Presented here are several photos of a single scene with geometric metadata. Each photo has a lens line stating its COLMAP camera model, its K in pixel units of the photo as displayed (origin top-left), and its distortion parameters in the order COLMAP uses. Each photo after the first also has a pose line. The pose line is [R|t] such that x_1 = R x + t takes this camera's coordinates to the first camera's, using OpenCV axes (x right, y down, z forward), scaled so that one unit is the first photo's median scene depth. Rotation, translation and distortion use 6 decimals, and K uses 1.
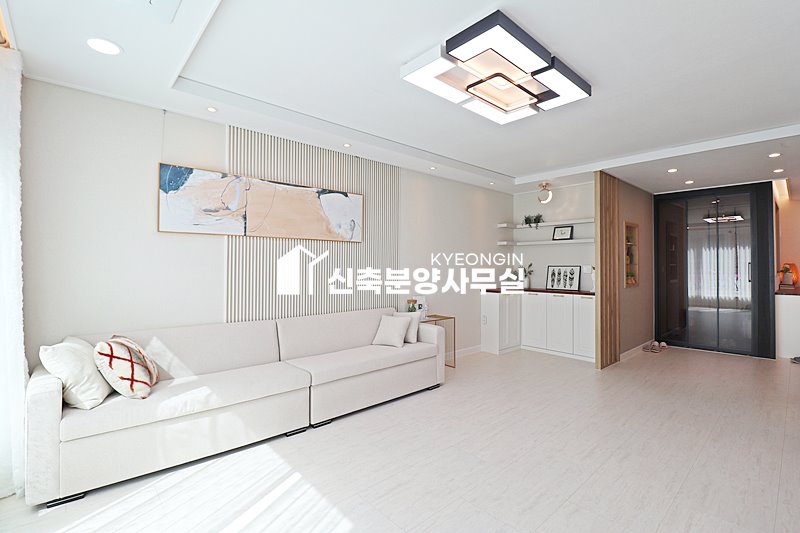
lens RADIAL K [[370.9, 0, 401.4], [0, 370.9, 262.6], [0, 0, 1]] dist [-0.001622, -0.013600]
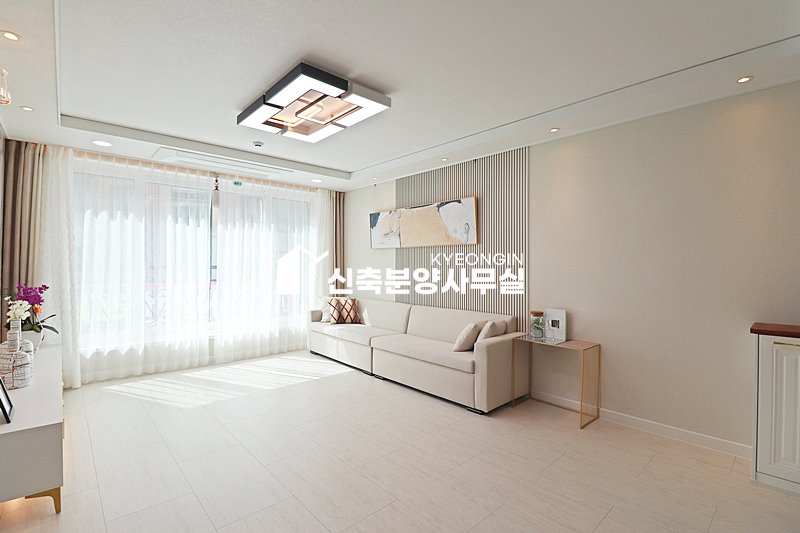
lens RADIAL K [[370.9, 0, 401.4], [0, 370.9, 262.6], [0, 0, 1]] dist [-0.001622, -0.013600]
pose [[0.011398, -0.012976, -0.999851, 1.044799], [0.000275, 0.999916, -0.012974, 0.011095], [0.999935, -0.000127, 0.011400, 0.918991]]
